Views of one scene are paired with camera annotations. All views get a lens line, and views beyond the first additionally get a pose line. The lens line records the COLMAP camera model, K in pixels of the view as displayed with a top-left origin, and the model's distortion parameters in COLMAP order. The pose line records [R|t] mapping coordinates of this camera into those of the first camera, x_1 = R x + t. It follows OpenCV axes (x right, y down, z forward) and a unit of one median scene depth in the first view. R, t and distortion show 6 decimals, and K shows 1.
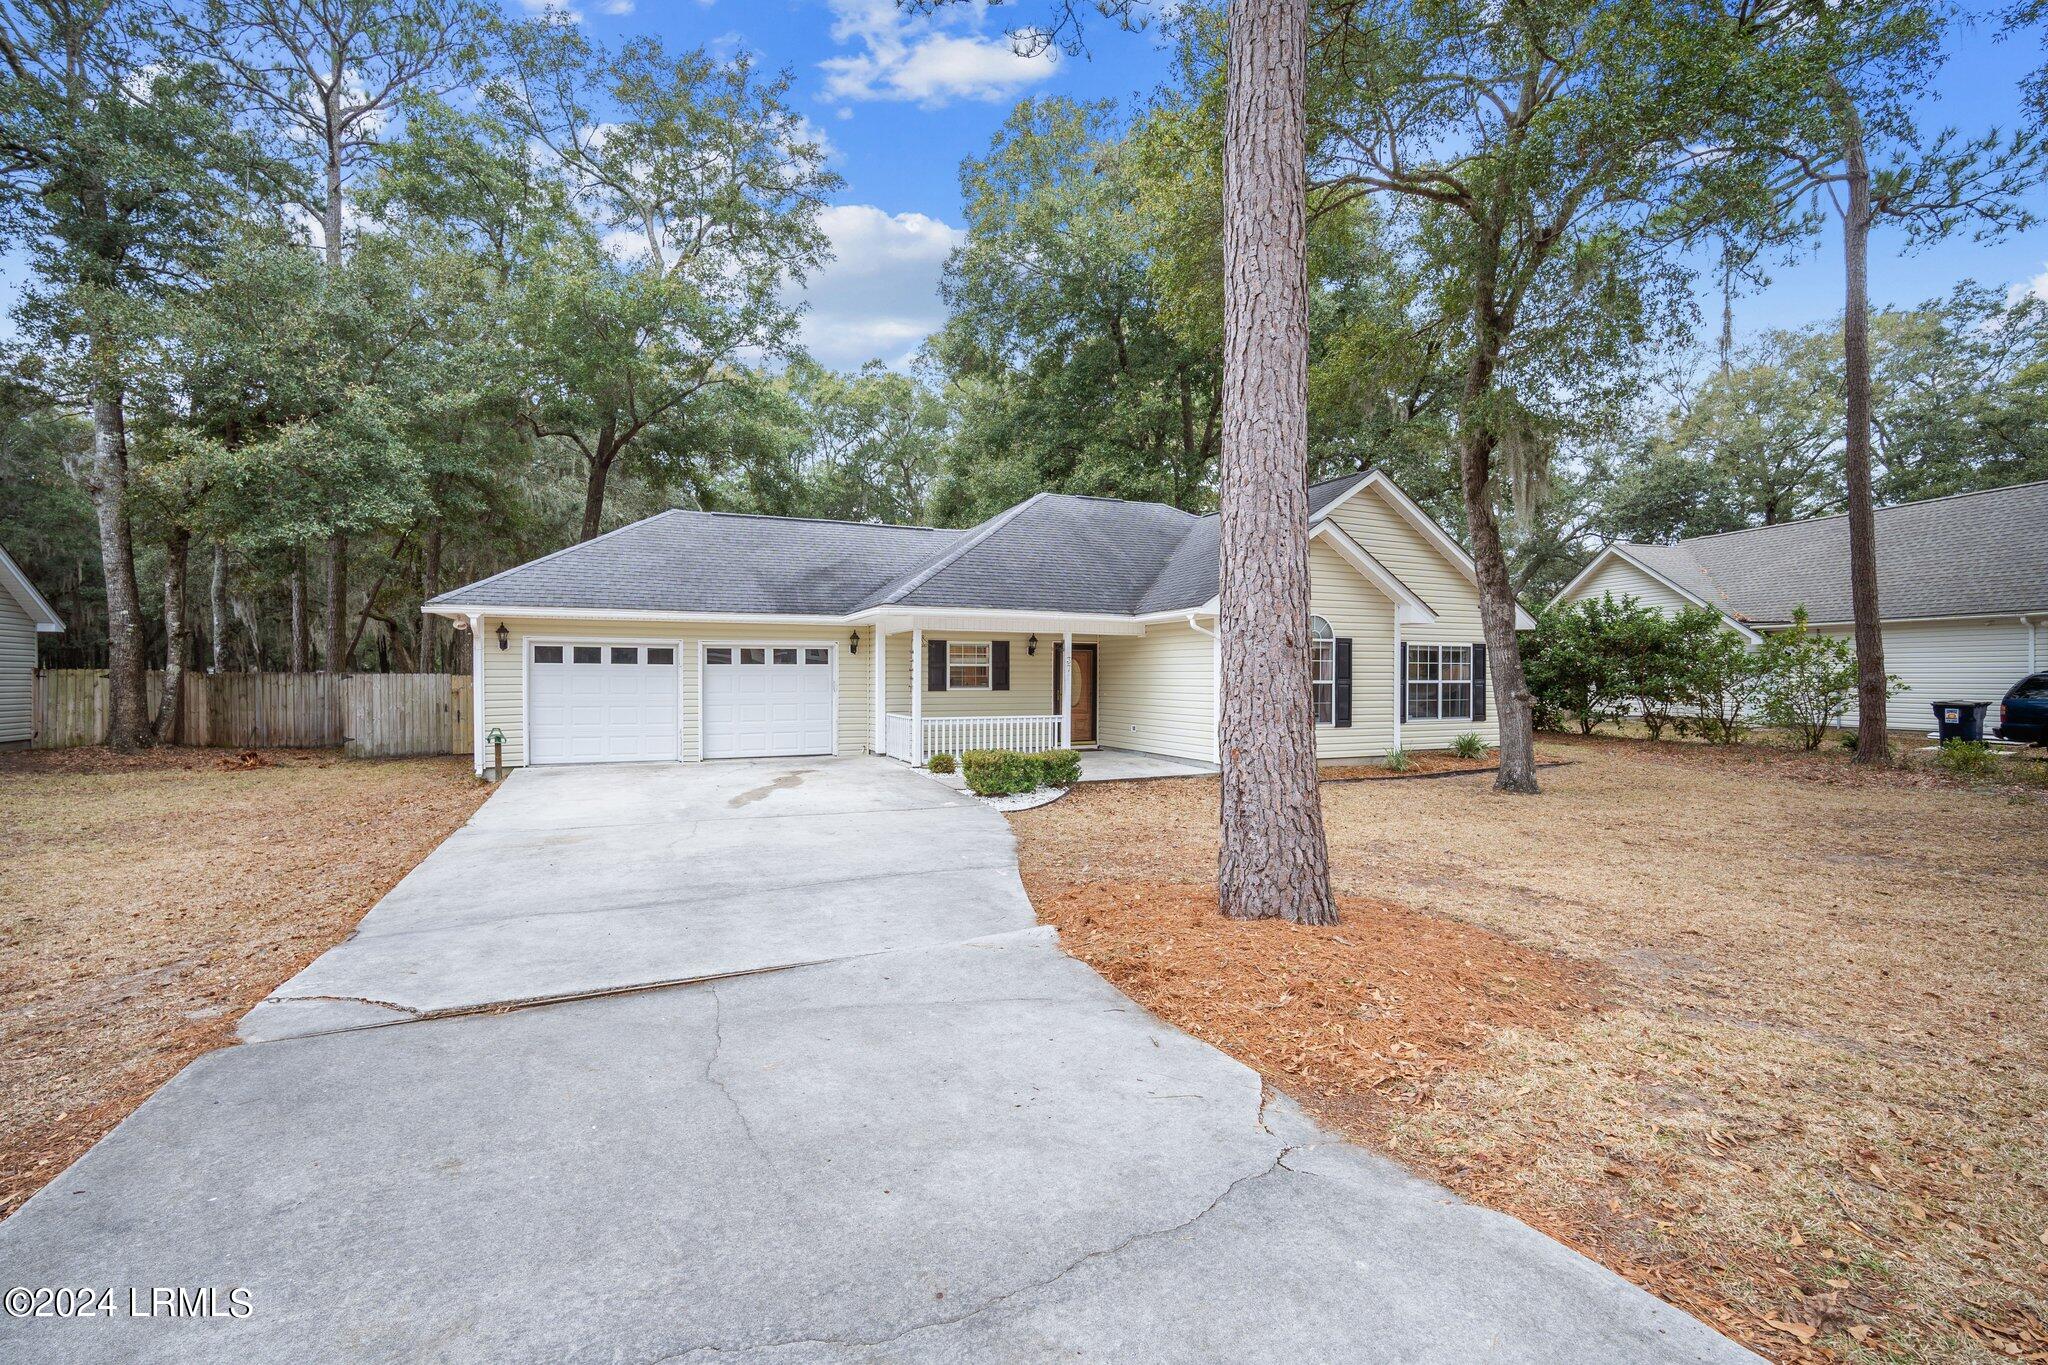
lens RADIAL K [[890.9, 0, 1032.3], [0, 890.9, 676.7], [0, 0, 1]] dist [-0.013429, 0.002211]
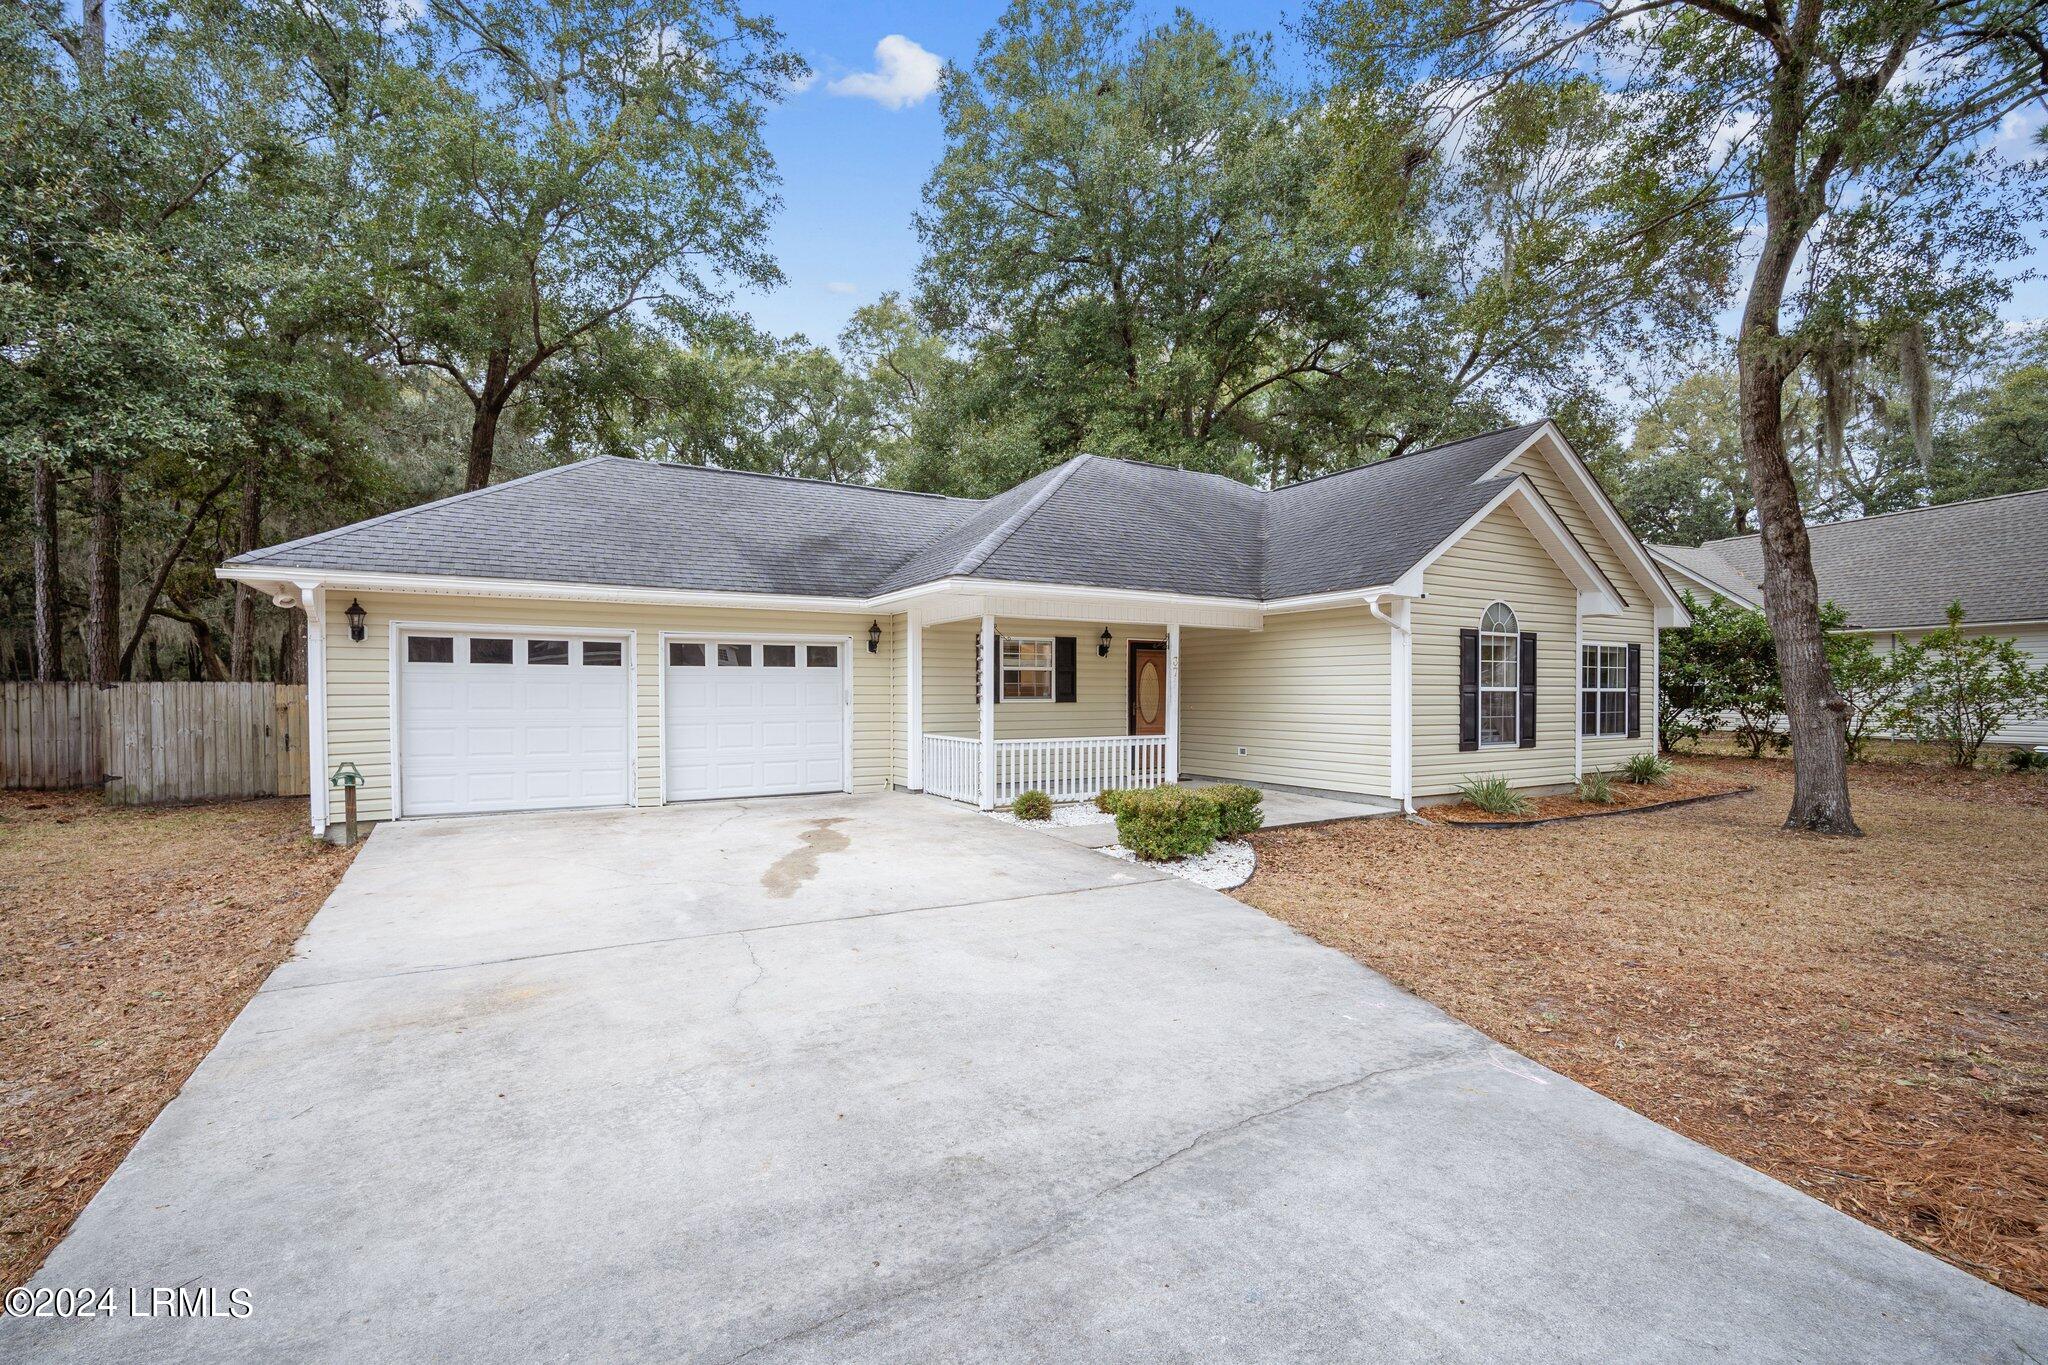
lens RADIAL K [[890.9, 0, 1017.5], [0, 890.9, 700.6], [0, 0, 1]] dist [-0.013429, 0.002211]
pose [[0.993833, -0.003225, 0.110840, -0.169090], [0.002418, 0.999970, 0.007417, 0.008621], [-0.110861, -0.007103, 0.993811, 0.271560]]
